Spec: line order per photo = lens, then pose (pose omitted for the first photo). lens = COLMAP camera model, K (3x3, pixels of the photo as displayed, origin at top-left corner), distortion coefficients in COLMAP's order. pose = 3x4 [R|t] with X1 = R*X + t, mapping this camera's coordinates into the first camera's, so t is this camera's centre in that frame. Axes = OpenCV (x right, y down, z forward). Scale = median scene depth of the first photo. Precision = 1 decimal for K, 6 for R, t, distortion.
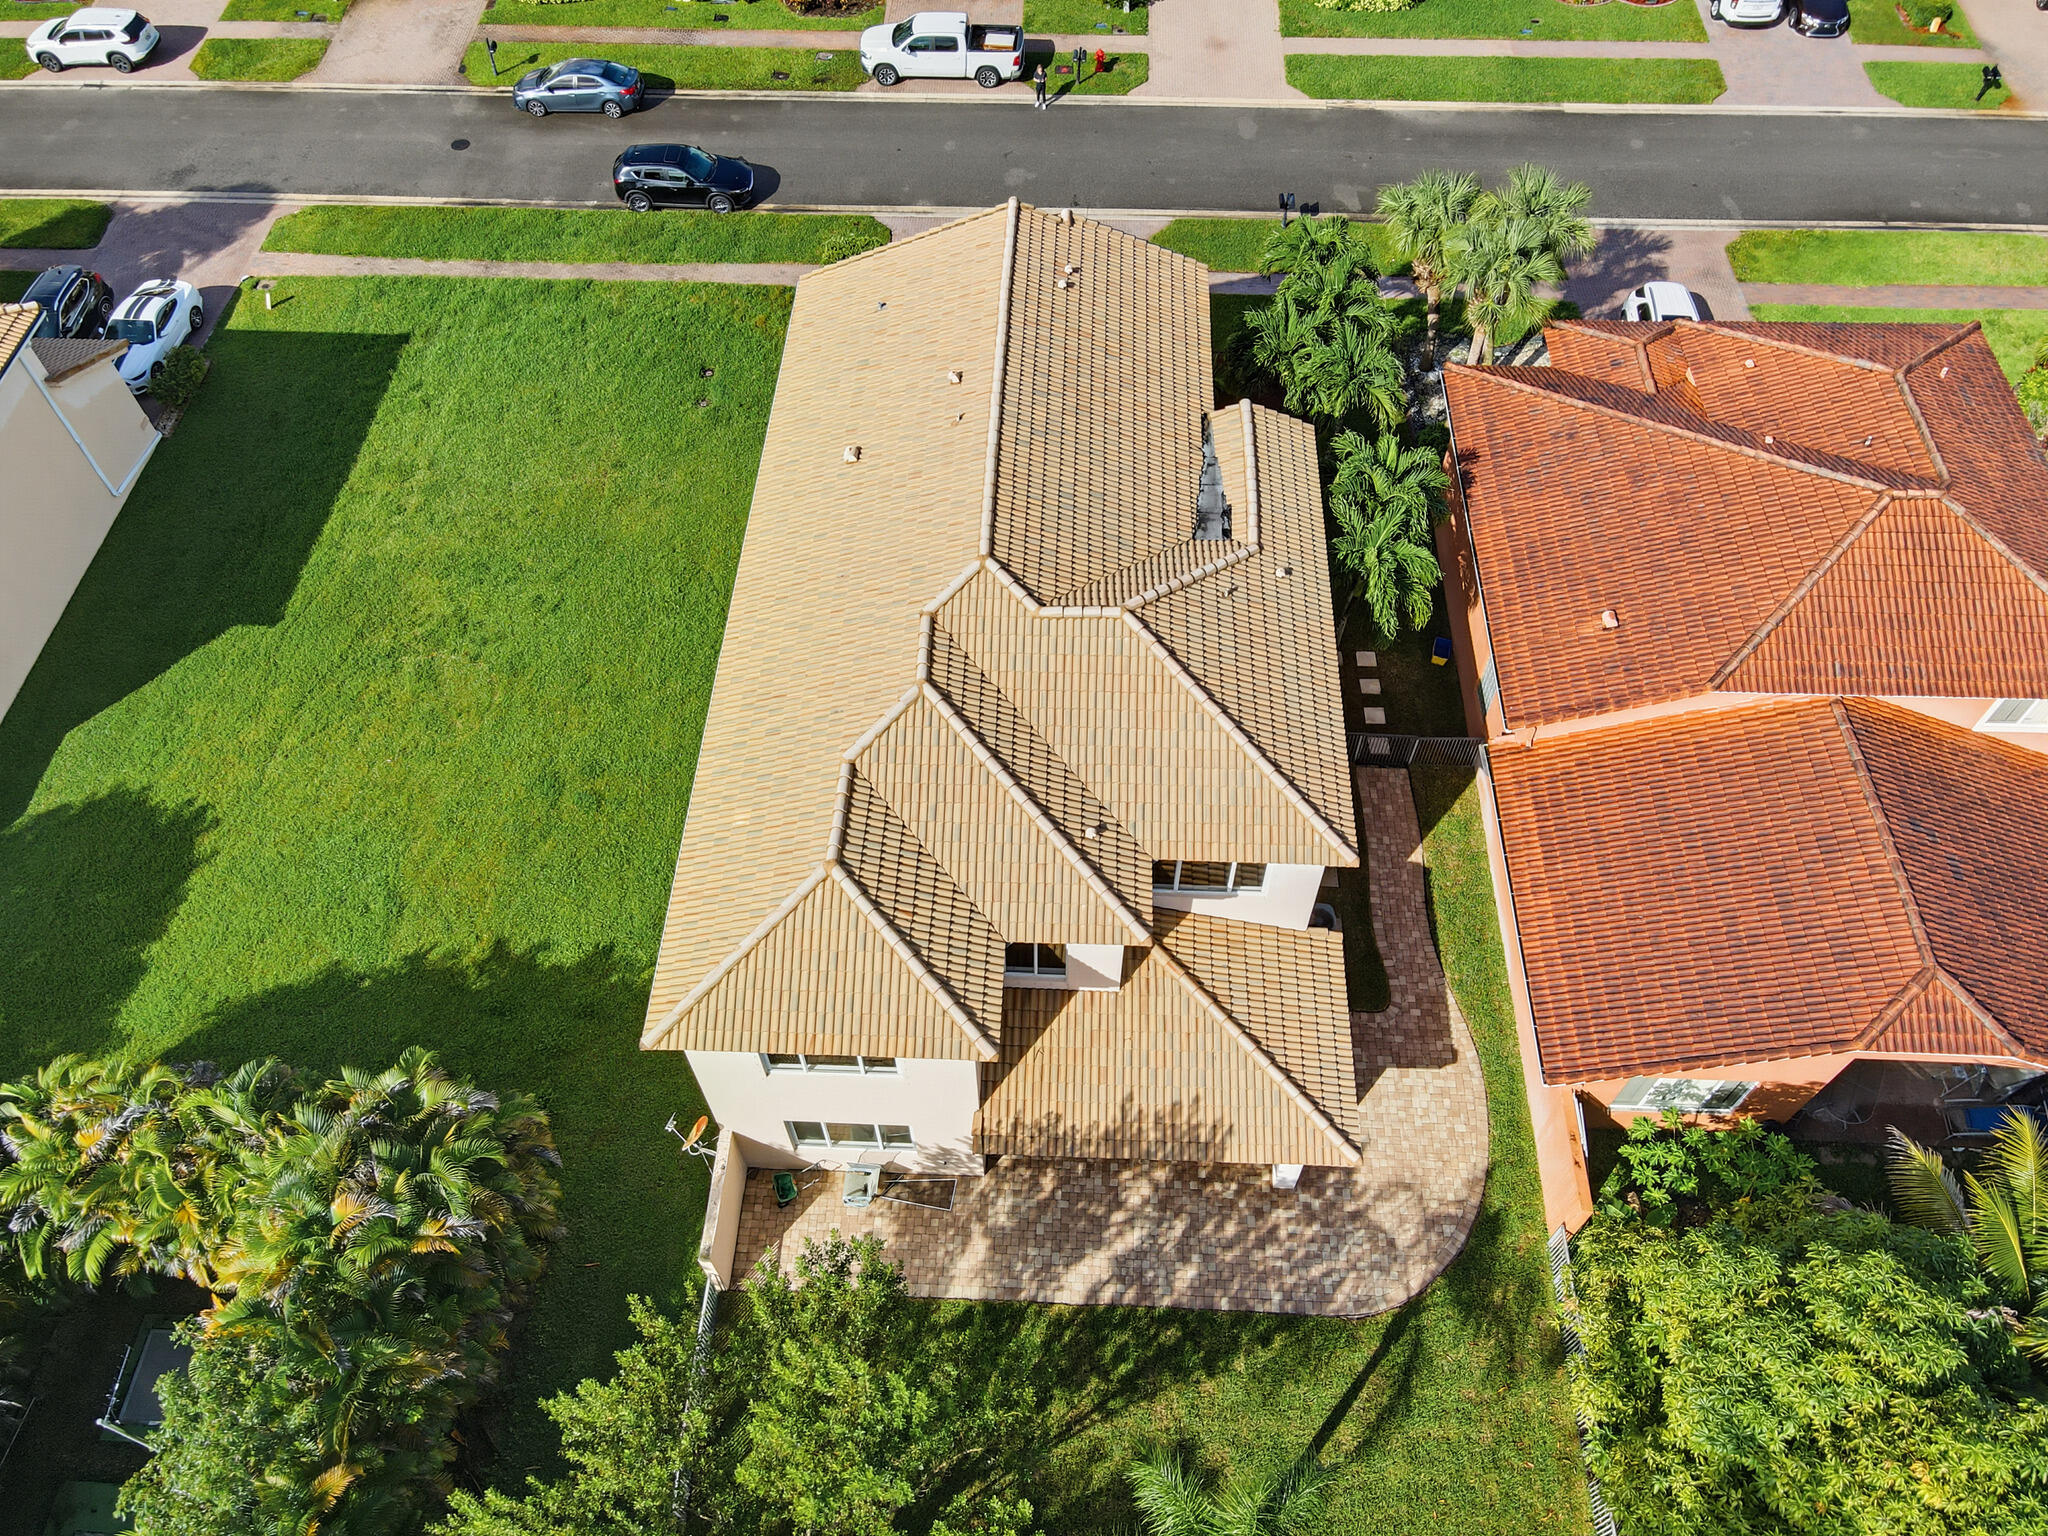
lens RADIAL K [[1506.7, 0, 1028.8], [0, 1506.7, 760.7], [0, 0, 1]] dist [-0.007837, 0.041678]
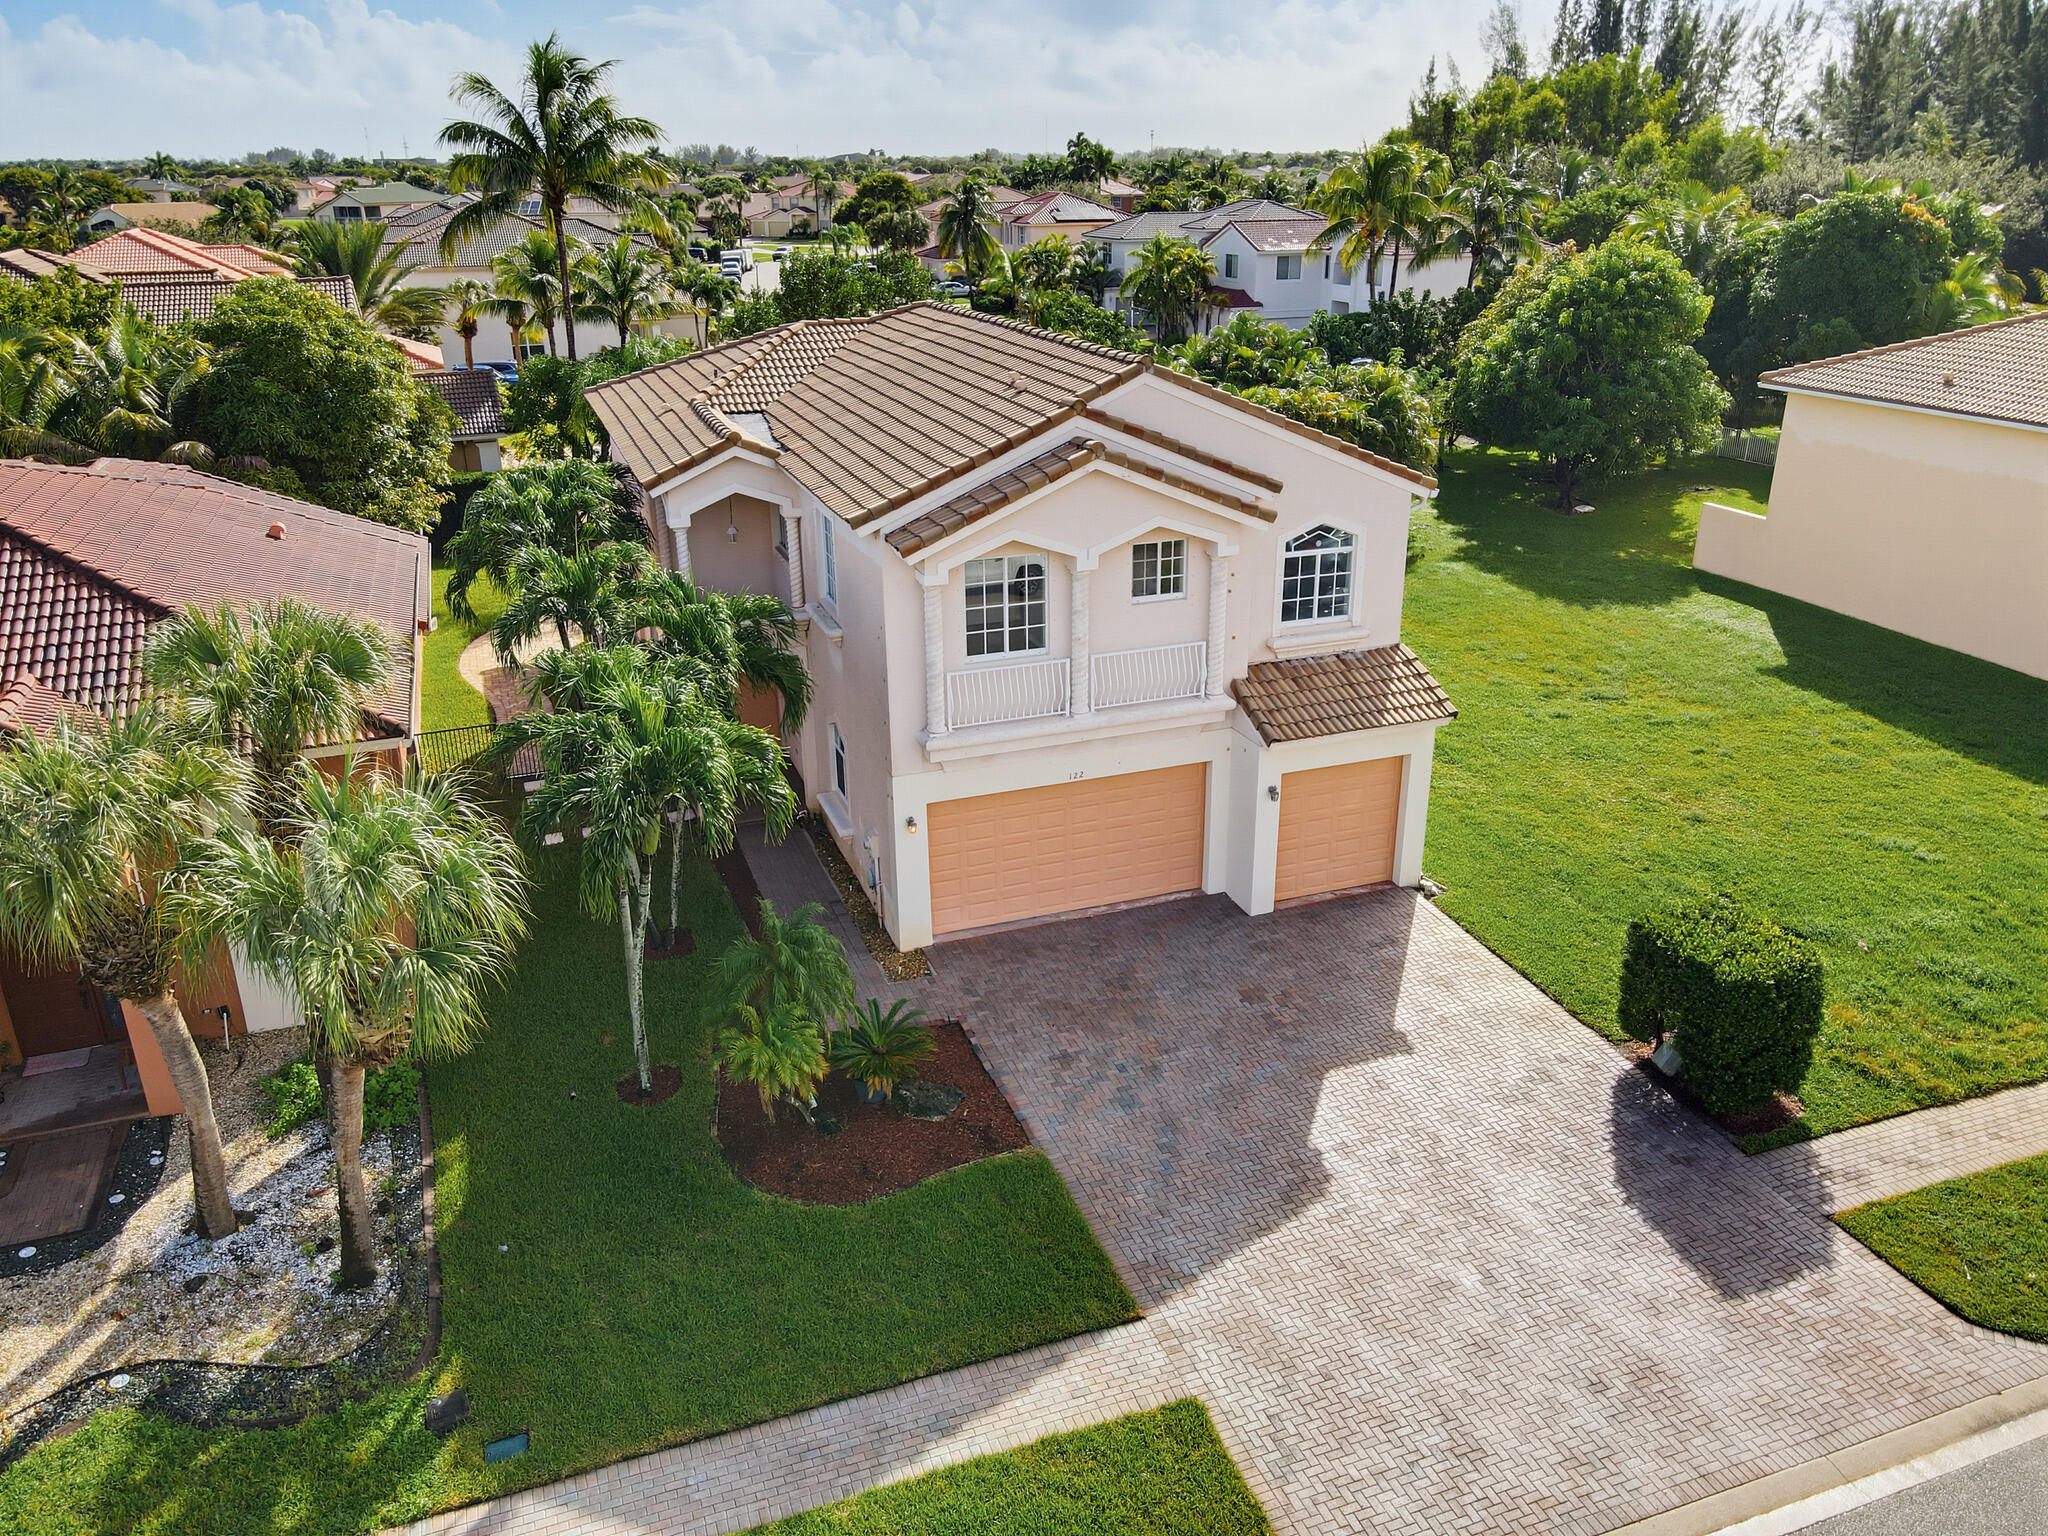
lens RADIAL K [[1503.6, 0, 1026.4], [0, 1503.6, 762.2], [0, 0, 1]] dist [0.014604, 0.000380]
pose [[-0.925675, 0.146988, -0.348597, 0.314016], [-0.303232, 0.262717, 0.915986, -0.985233], [0.226221, 0.953611, -0.198619, 1.412136]]
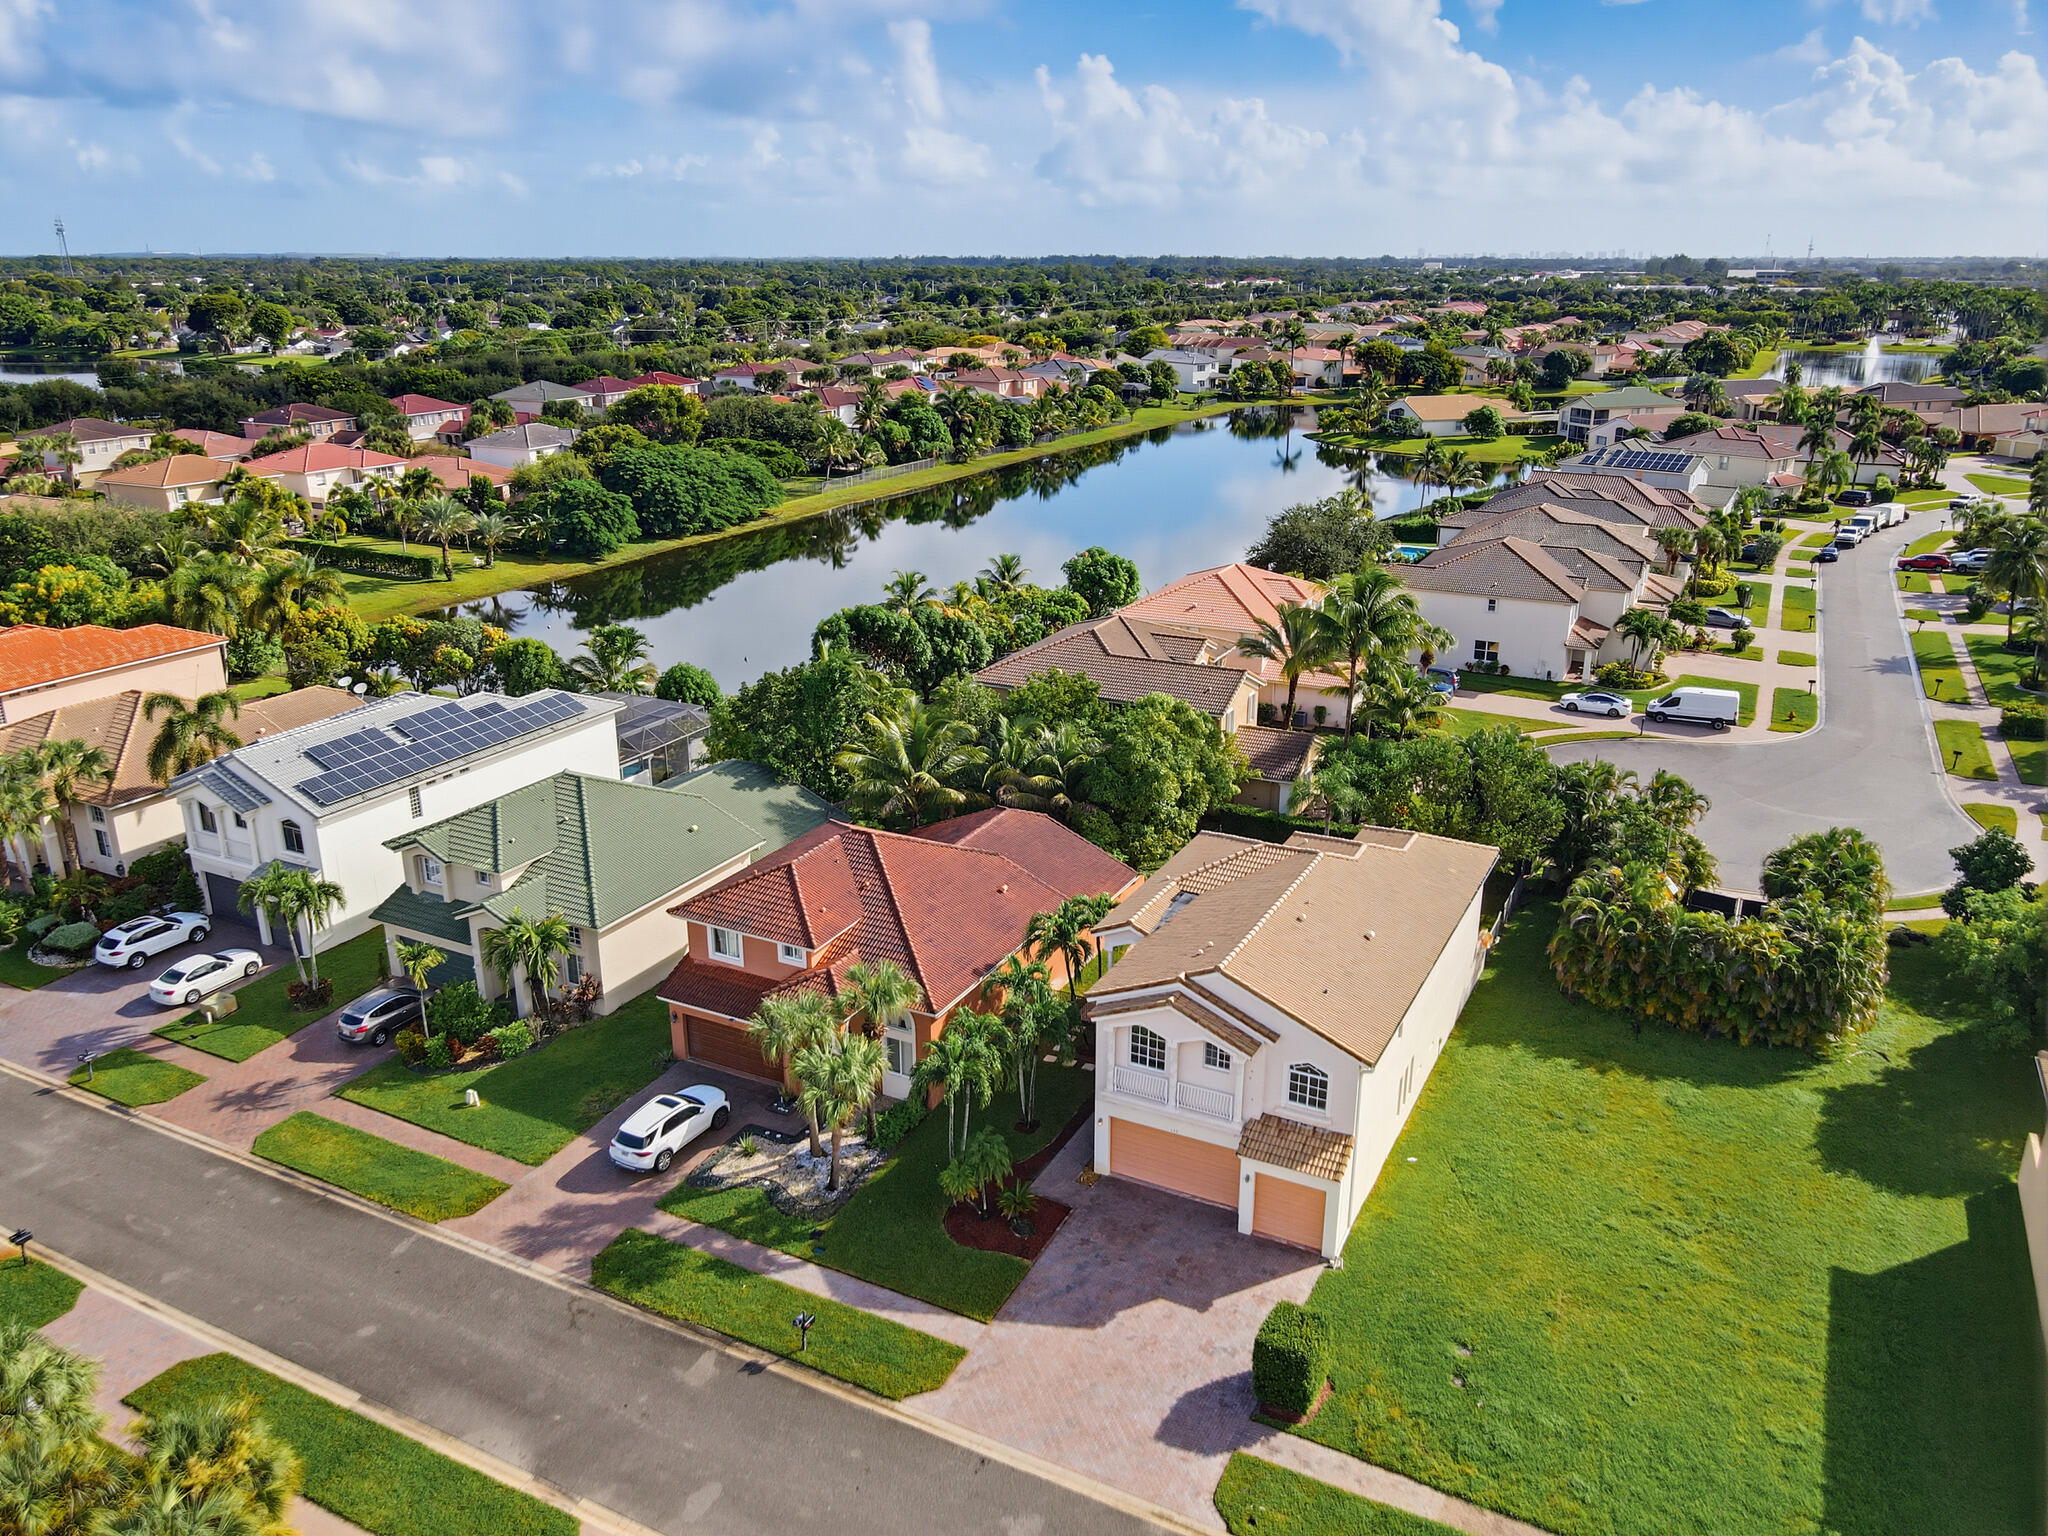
lens RADIAL K [[1506.7, 0, 1028.8], [0, 1506.7, 760.7], [0, 0, 1]] dist [-0.007837, 0.041678]
pose [[-0.905225, -0.137083, 0.402215, -0.426474], [0.344721, 0.316555, 0.883719, -1.914788], [-0.248466, 0.938617, -0.239298, 1.327881]]
